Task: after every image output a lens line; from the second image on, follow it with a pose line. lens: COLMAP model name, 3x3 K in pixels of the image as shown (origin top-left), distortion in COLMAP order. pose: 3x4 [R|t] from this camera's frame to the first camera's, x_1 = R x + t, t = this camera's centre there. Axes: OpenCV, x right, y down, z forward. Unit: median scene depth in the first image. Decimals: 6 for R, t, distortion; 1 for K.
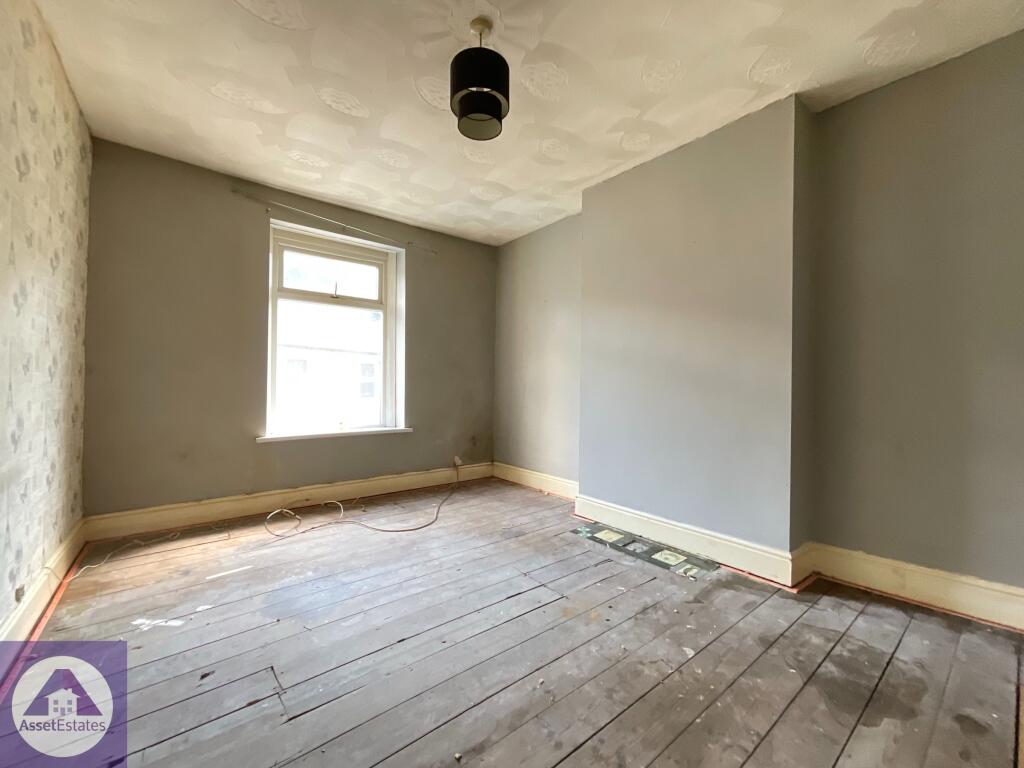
lens RADIAL K [[413.4, 0, 510.3], [0, 413.4, 382.0], [0, 0, 1]] dist [0.001054, 0.000458]
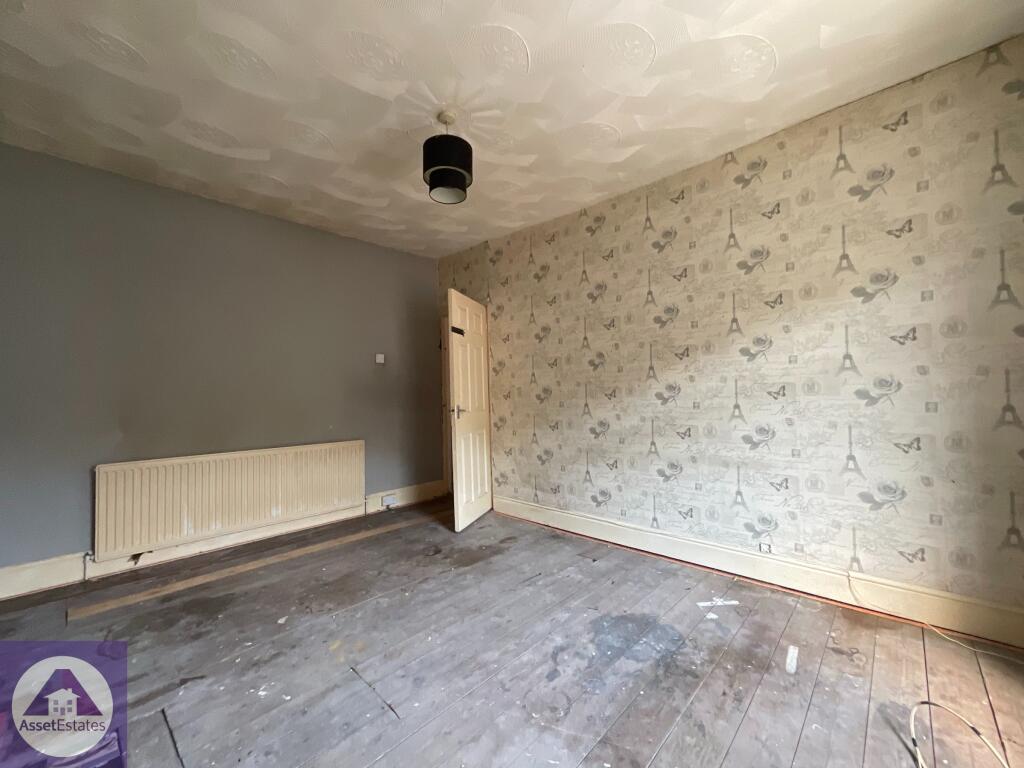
lens RADIAL K [[413.4, 0, 510.3], [0, 413.4, 382.0], [0, 0, 1]] dist [0.001054, 0.000458]
pose [[-0.989364, 0.003747, -0.145410, -0.070434], [0.008619, 0.999422, -0.032890, -0.031670], [0.145203, -0.033794, -0.988825, 2.031006]]
